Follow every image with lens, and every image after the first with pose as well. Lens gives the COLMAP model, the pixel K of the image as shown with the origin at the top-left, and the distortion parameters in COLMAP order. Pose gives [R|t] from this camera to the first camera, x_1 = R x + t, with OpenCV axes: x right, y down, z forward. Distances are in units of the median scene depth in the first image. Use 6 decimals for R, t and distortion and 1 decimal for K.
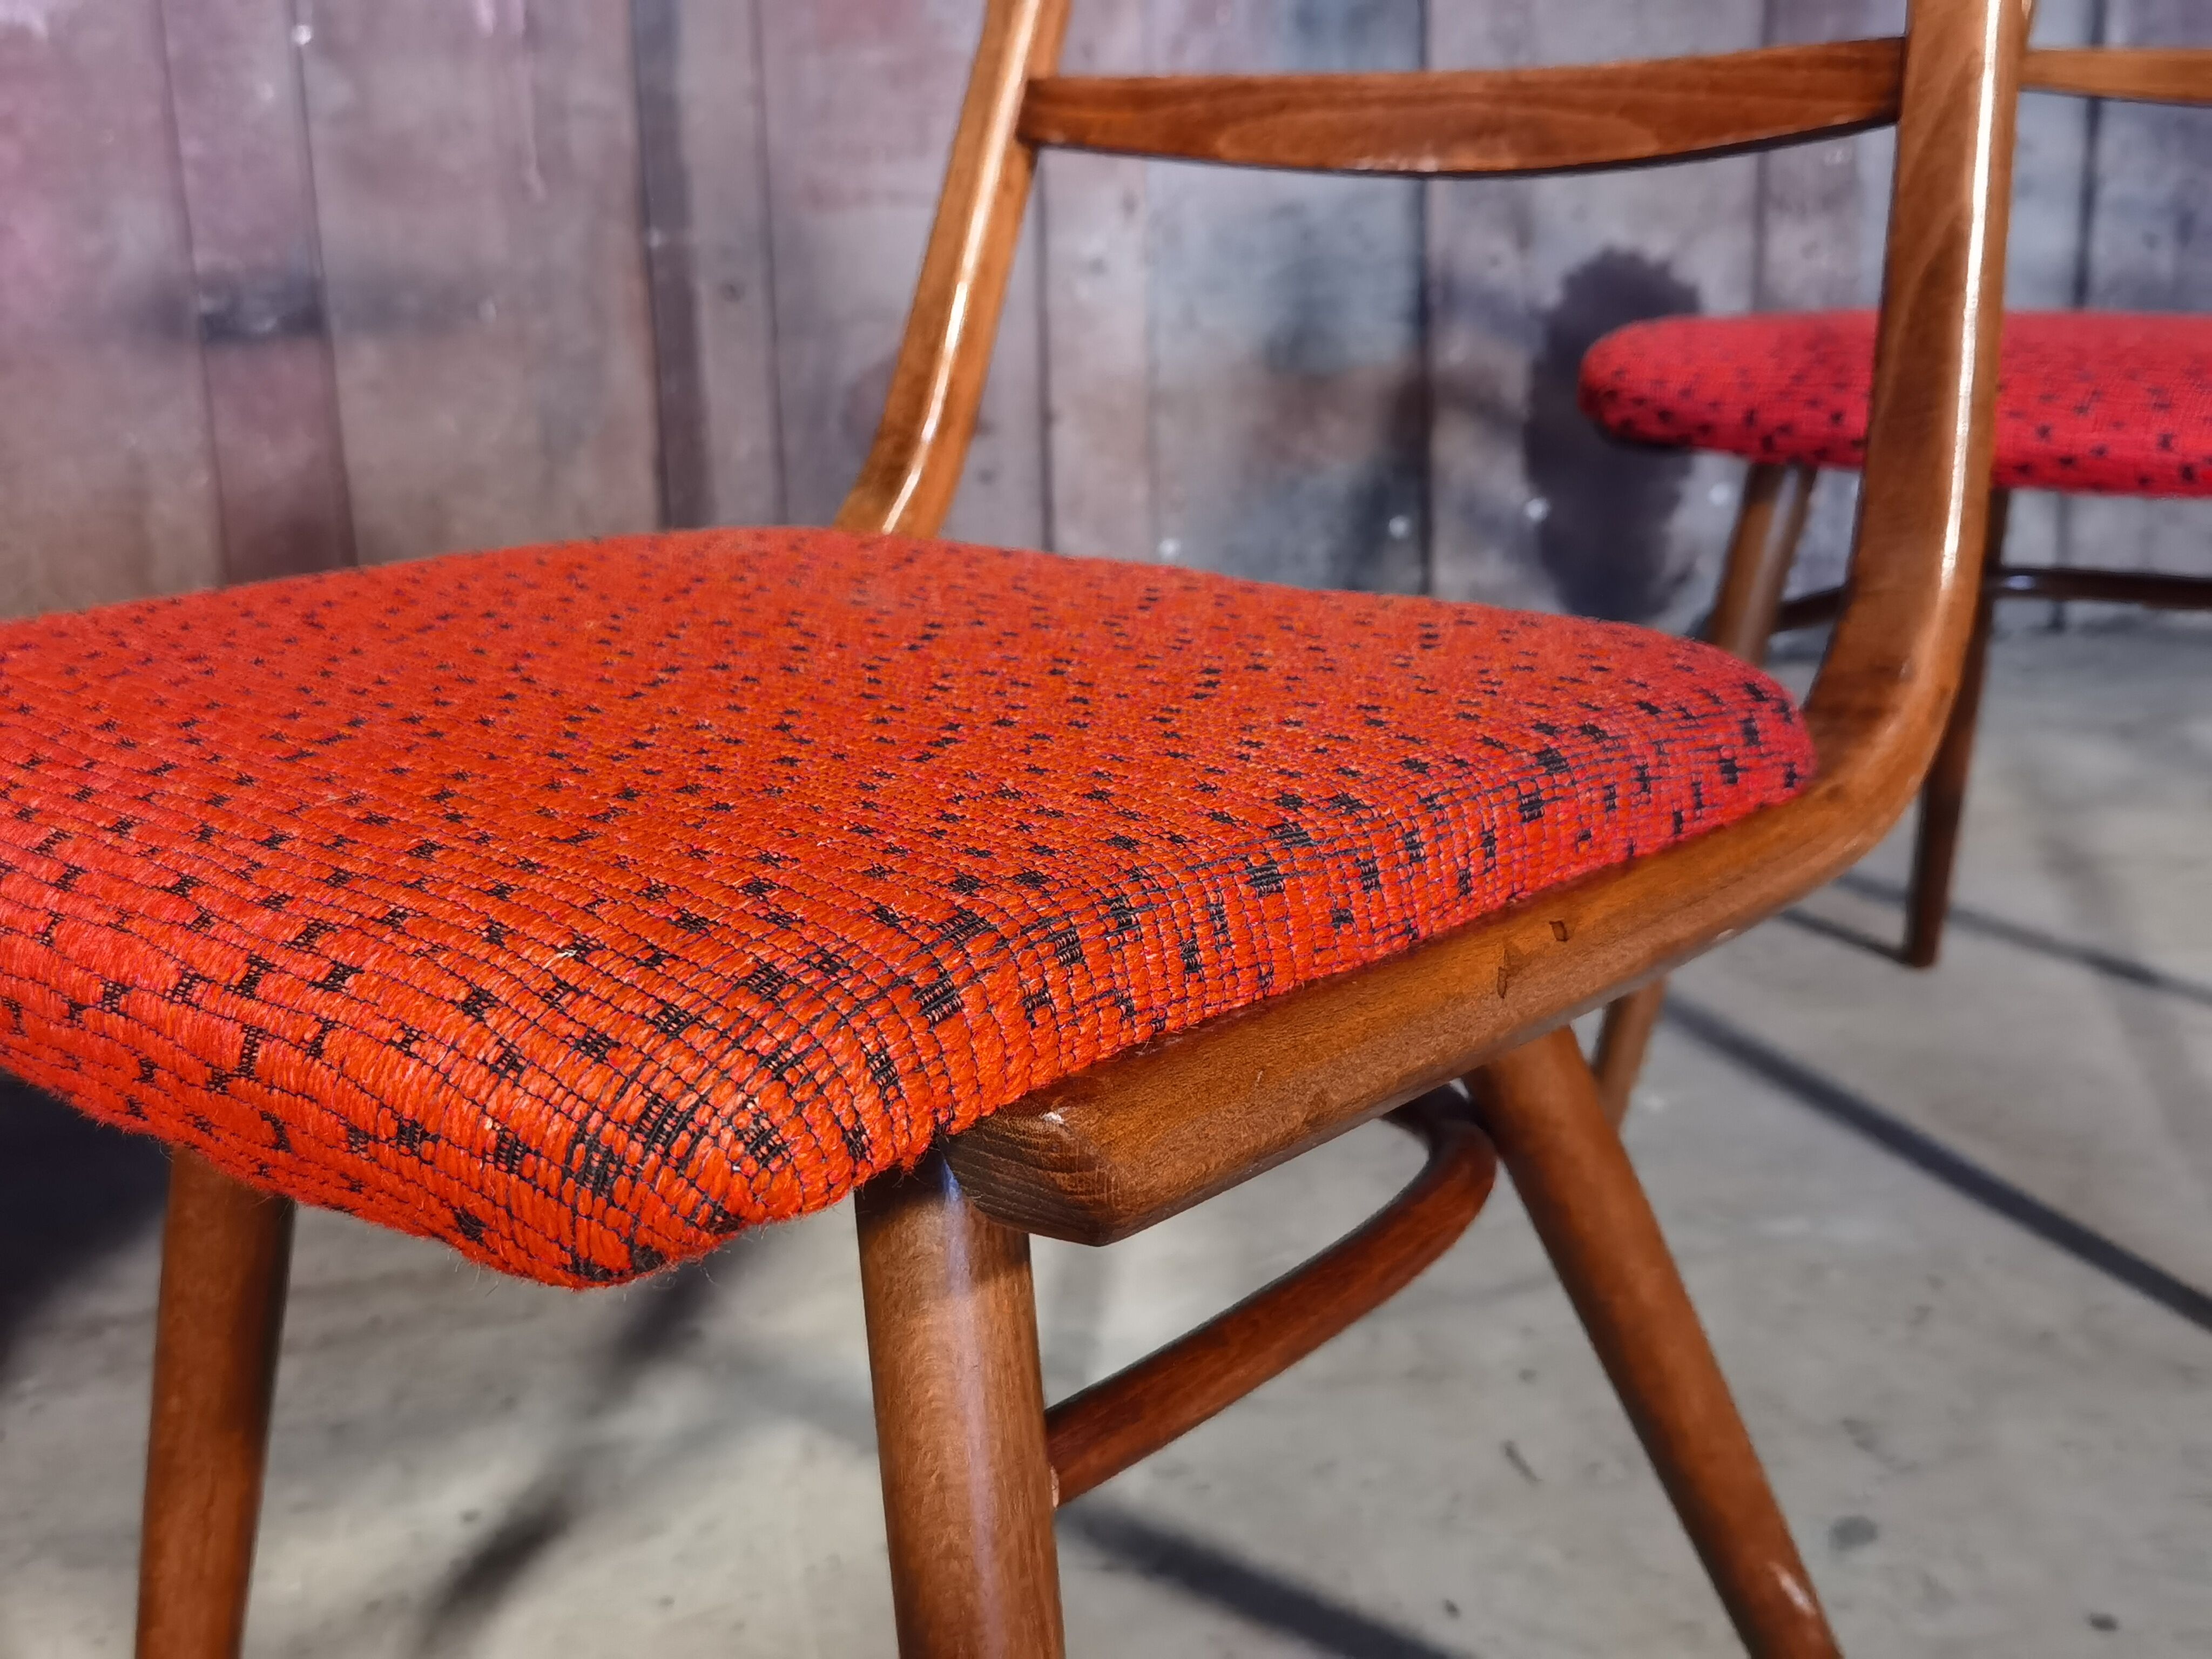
lens RADIAL K [[2382.4, 0, 1081.7], [0, 2382.4, 749.9], [0, 0, 1]] dist [0.005750, 0.000000]
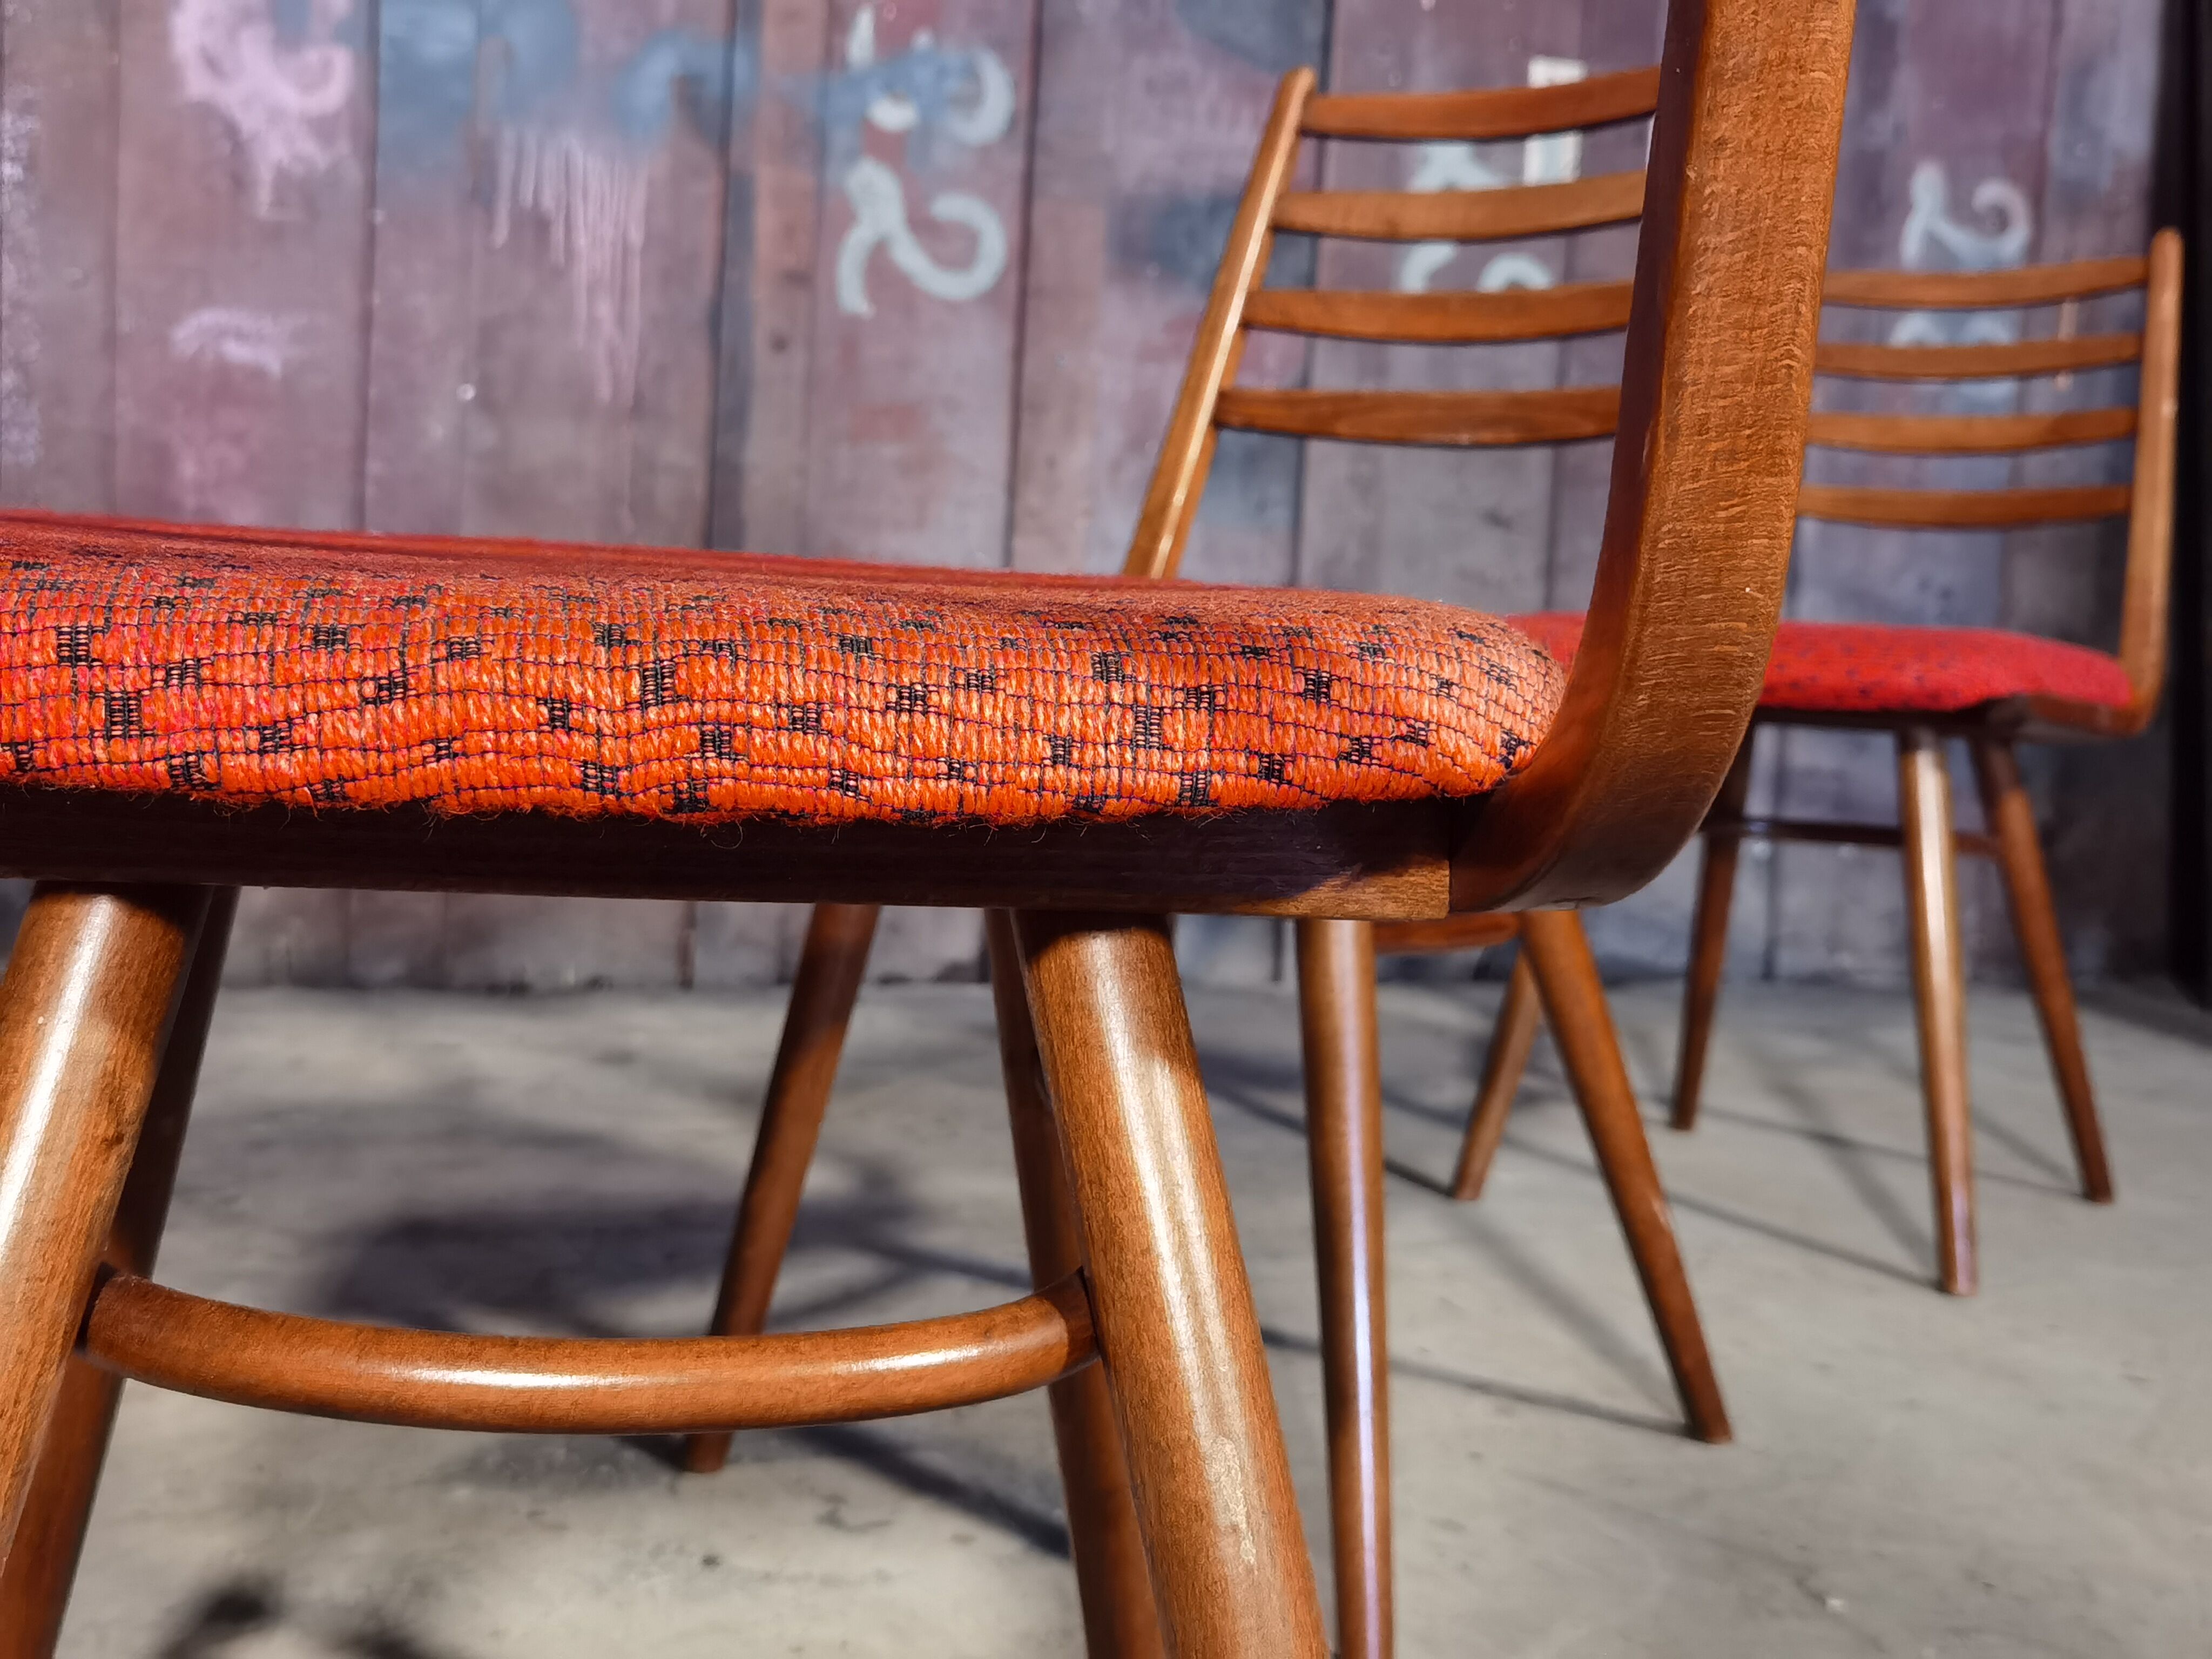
lens RADIAL K [[2451.1, 0, 1056.8], [0, 2451.1, 783.1], [0, 0, 1]] dist [-0.027583, 0.000000]
pose [[0.991925, 0.070352, 0.105529, -0.134084], [-0.048300, 0.978893, -0.198583, 0.156404], [-0.117272, 0.191882, 0.974386, -0.291814]]
